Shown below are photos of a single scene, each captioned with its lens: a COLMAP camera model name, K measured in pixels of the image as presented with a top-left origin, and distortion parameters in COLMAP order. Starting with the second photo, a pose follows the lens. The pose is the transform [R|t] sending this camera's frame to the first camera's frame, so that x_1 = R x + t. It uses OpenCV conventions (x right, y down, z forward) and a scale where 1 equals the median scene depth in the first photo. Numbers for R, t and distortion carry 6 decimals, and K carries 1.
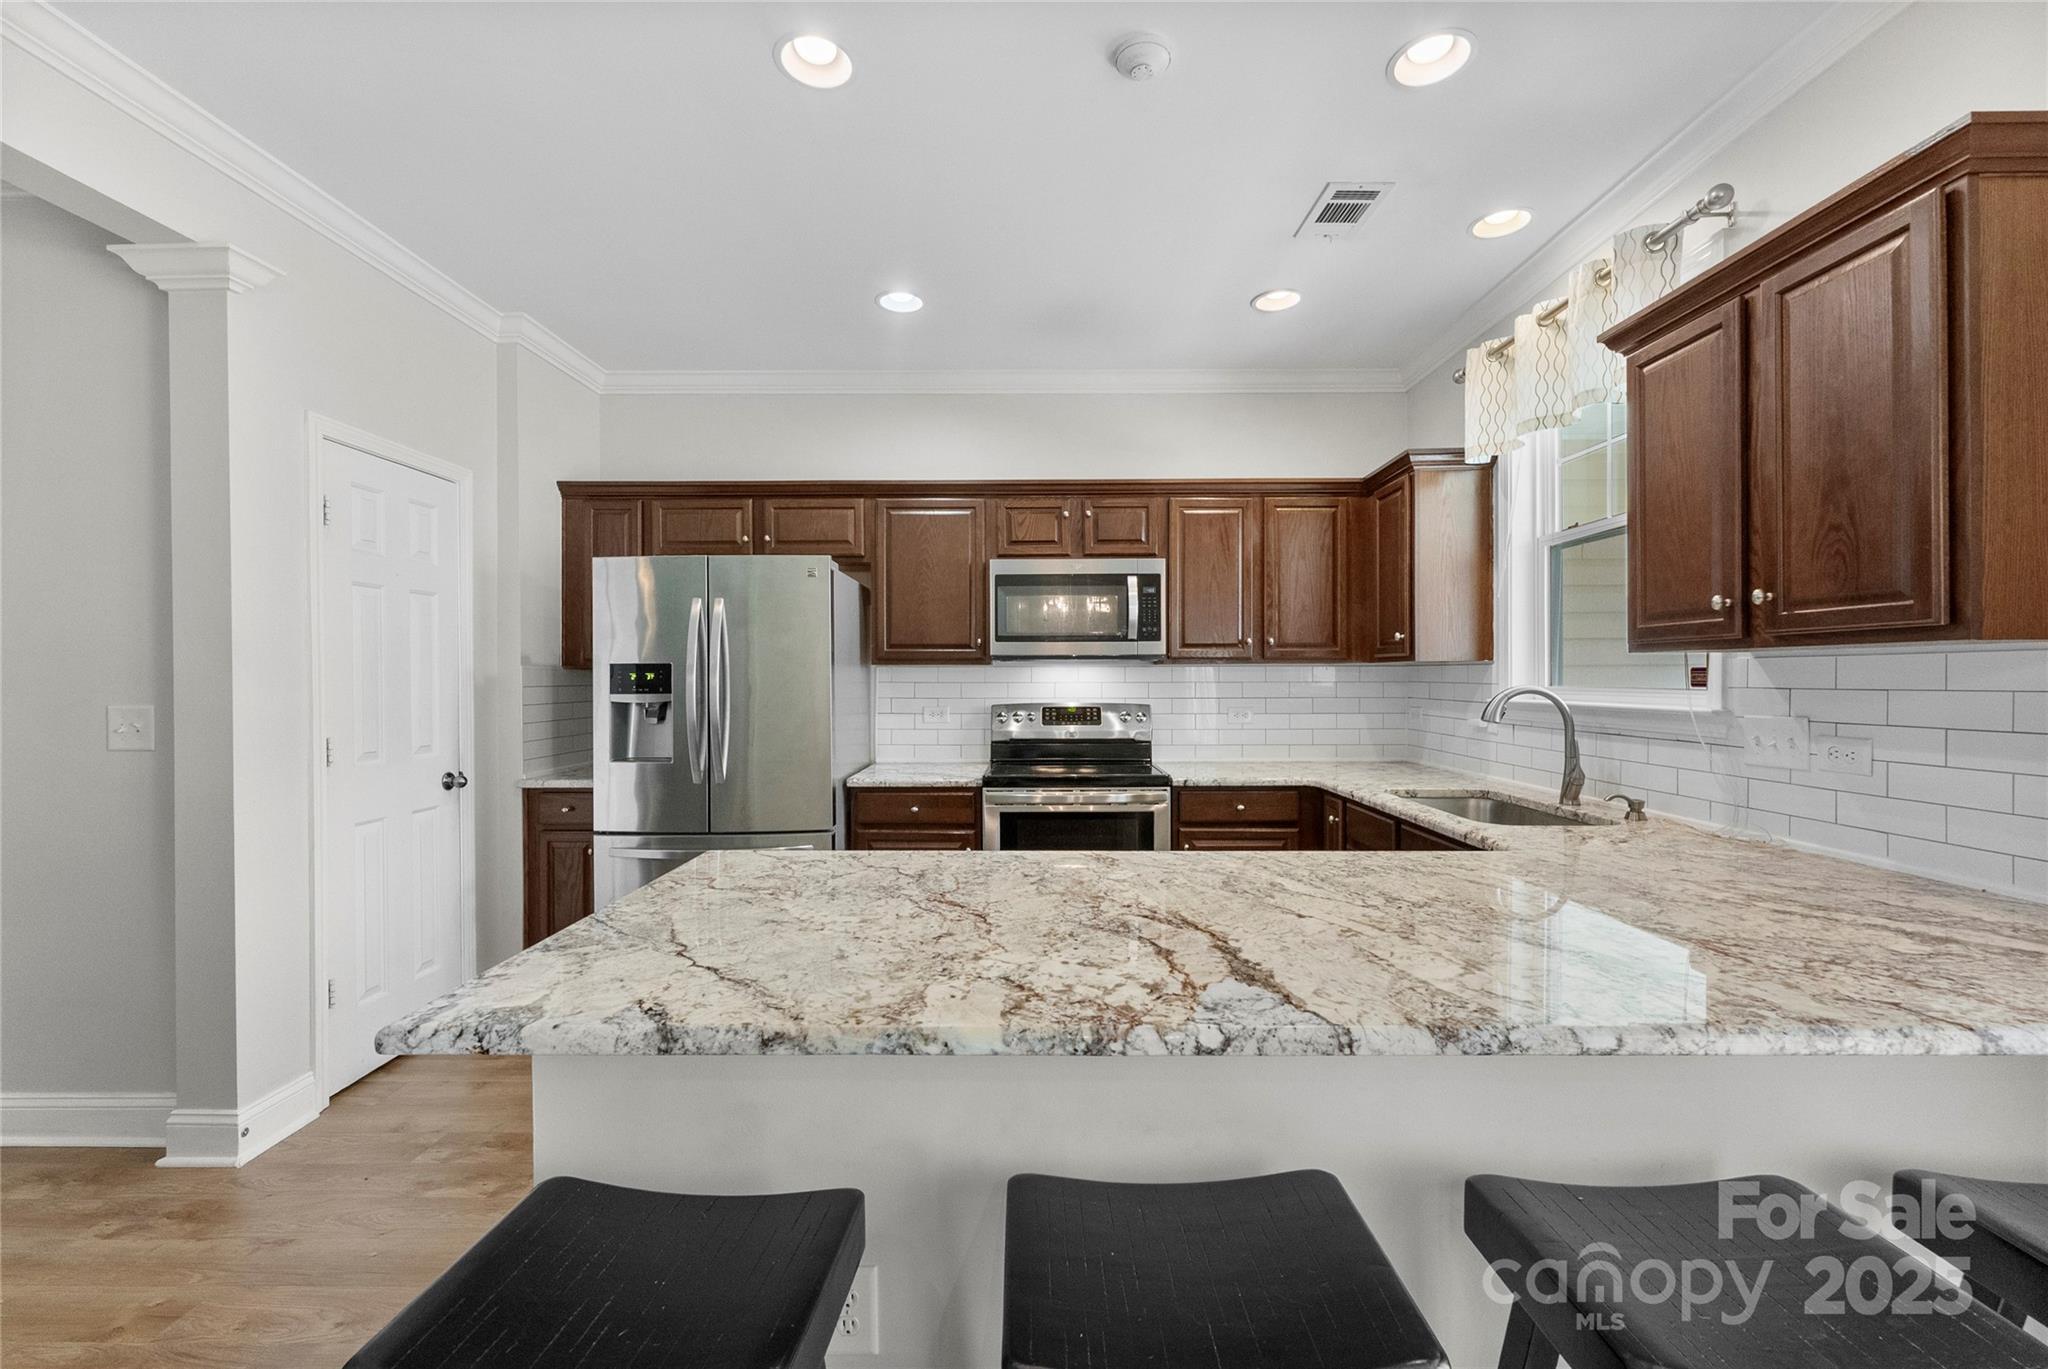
lens RADIAL K [[833.1, 0, 1023.2], [0, 833.1, 685.6], [0, 0, 1]] dist [0.004818, -0.000037]
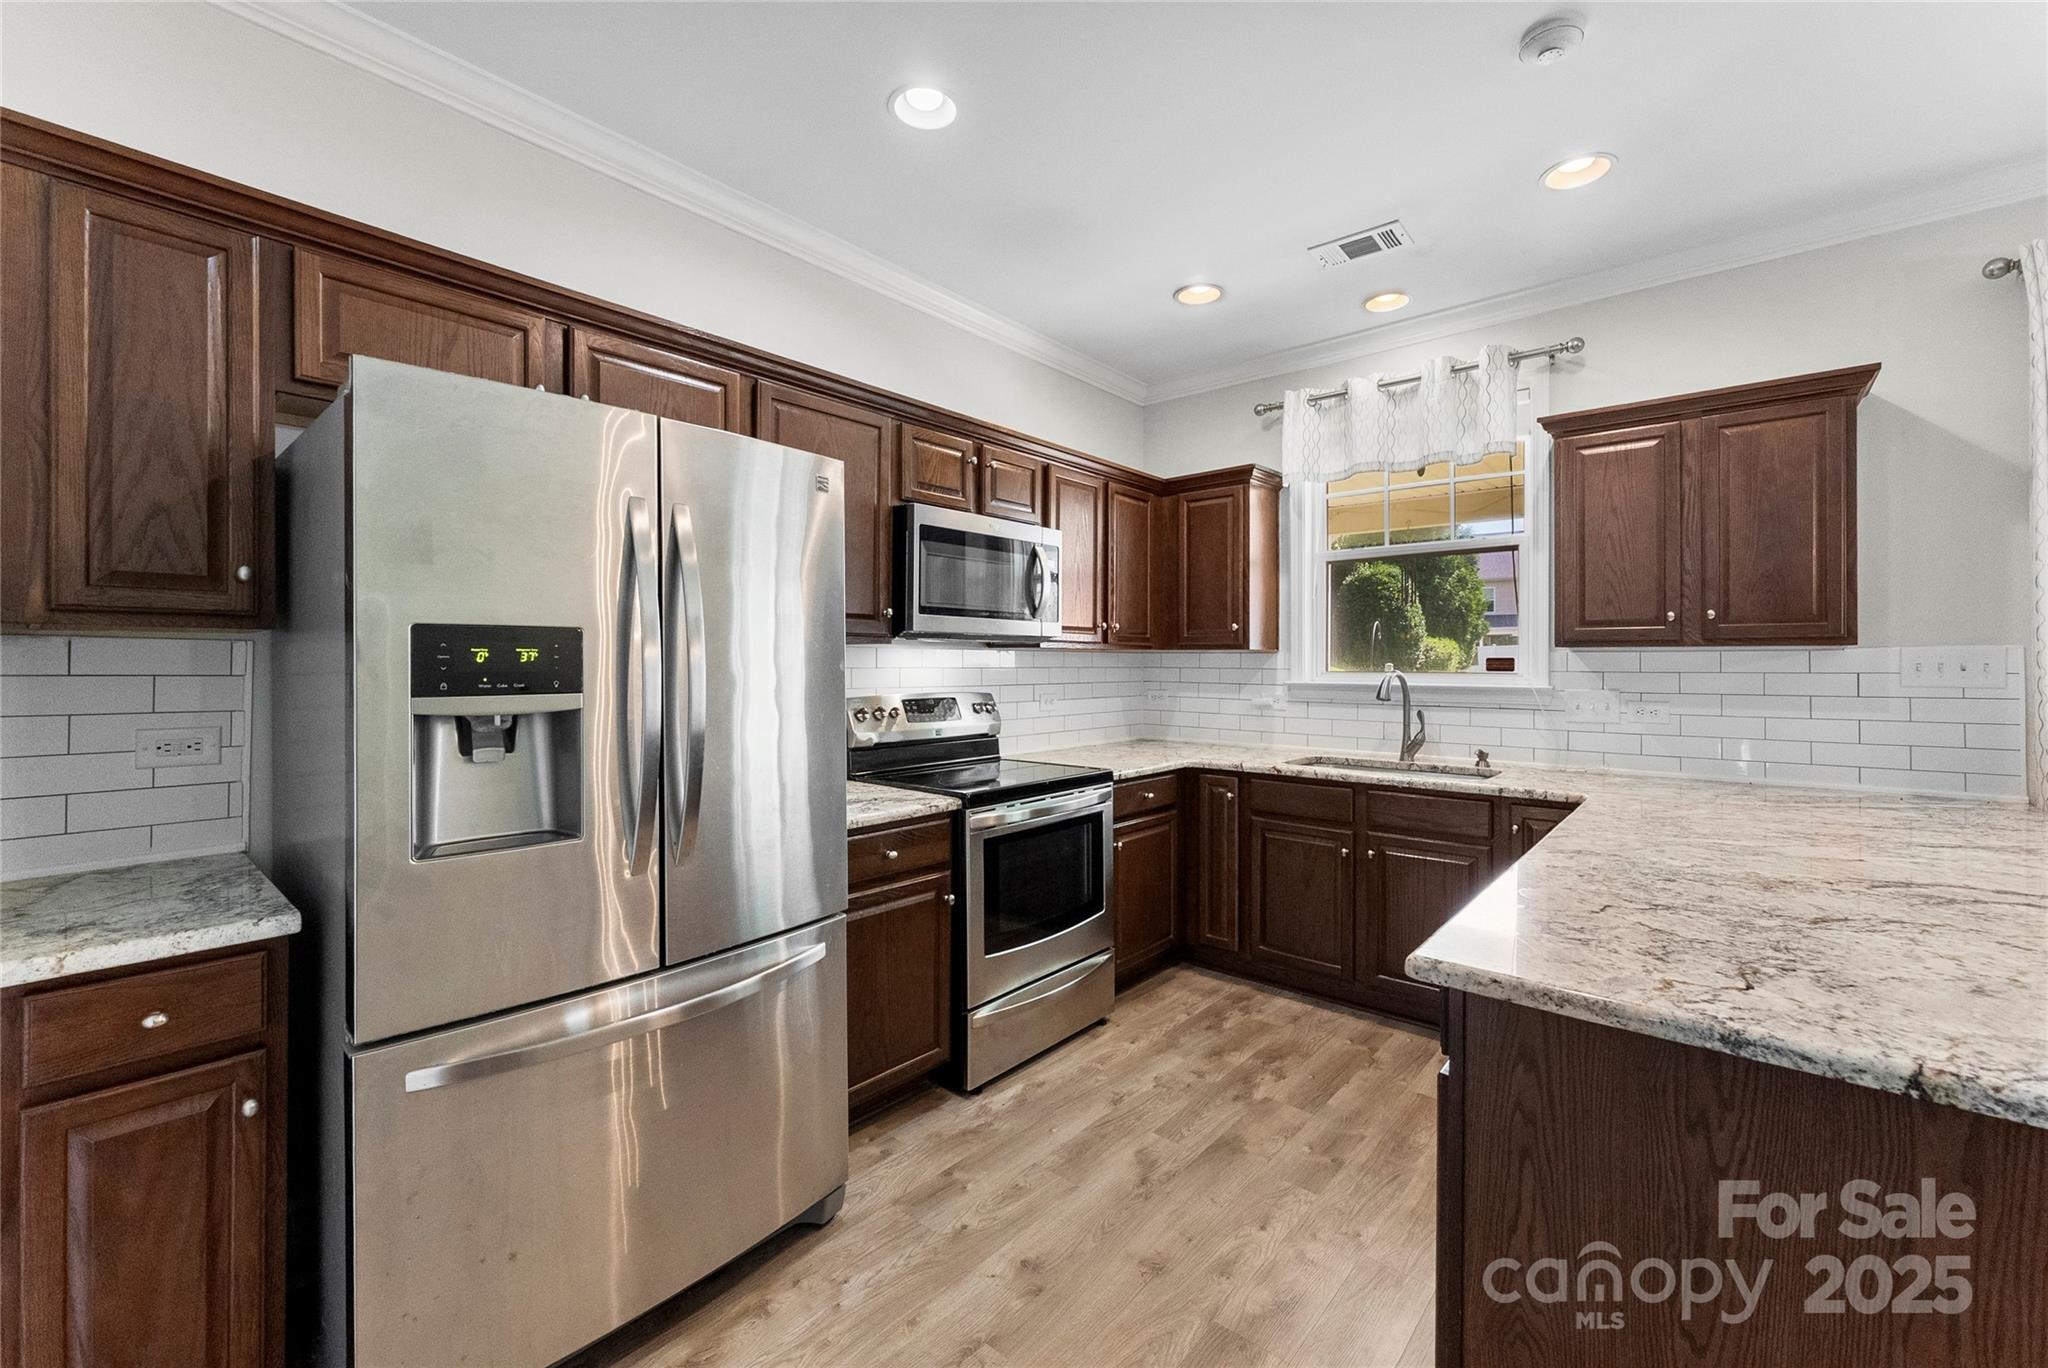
lens RADIAL K [[833.1, 0, 1025.1], [0, 833.1, 666.5], [0, 0, 1]] dist [0.004818, -0.000037]
pose [[0.648805, 0.000712, 0.760954, -0.602567], [0.003069, 0.999989, -0.003552, -0.002778], [-0.760948, 0.004640, 0.648796, 0.494581]]
